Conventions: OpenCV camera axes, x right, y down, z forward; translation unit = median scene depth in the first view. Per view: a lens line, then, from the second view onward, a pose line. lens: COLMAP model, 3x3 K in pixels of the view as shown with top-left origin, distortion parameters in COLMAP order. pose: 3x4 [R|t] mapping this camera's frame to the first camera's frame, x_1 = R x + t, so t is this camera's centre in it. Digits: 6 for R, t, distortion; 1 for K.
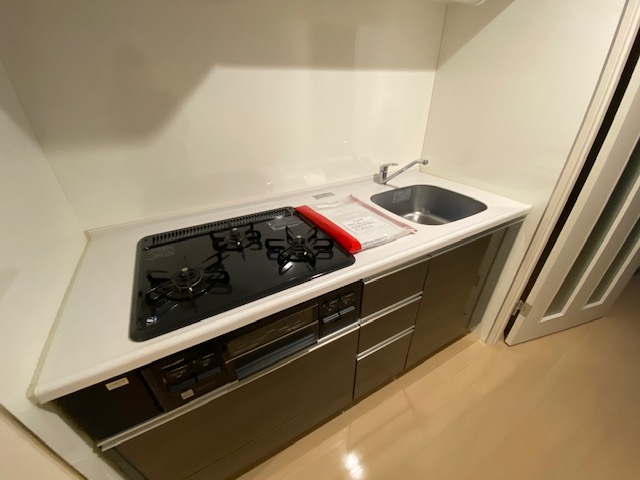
lens RADIAL K [[261.3, 0, 321.2], [0, 261.3, 240.7], [0, 0, 1]] dist [0.001072, -0.000108]
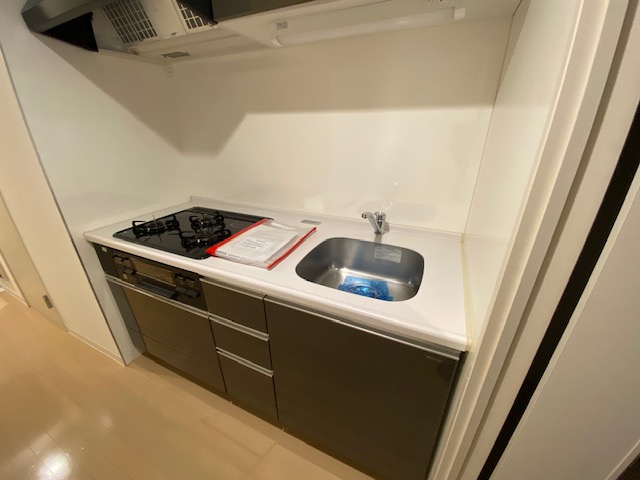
lens RADIAL K [[261.3, 0, 320.3], [0, 261.3, 239.8], [0, 0, 1]] dist [0.001072, -0.000108]
pose [[0.583781, 0.338329, -0.738060, 1.141646], [-0.411222, 0.907029, 0.090522, -0.295911], [0.700068, 0.250661, 0.668635, 0.440406]]
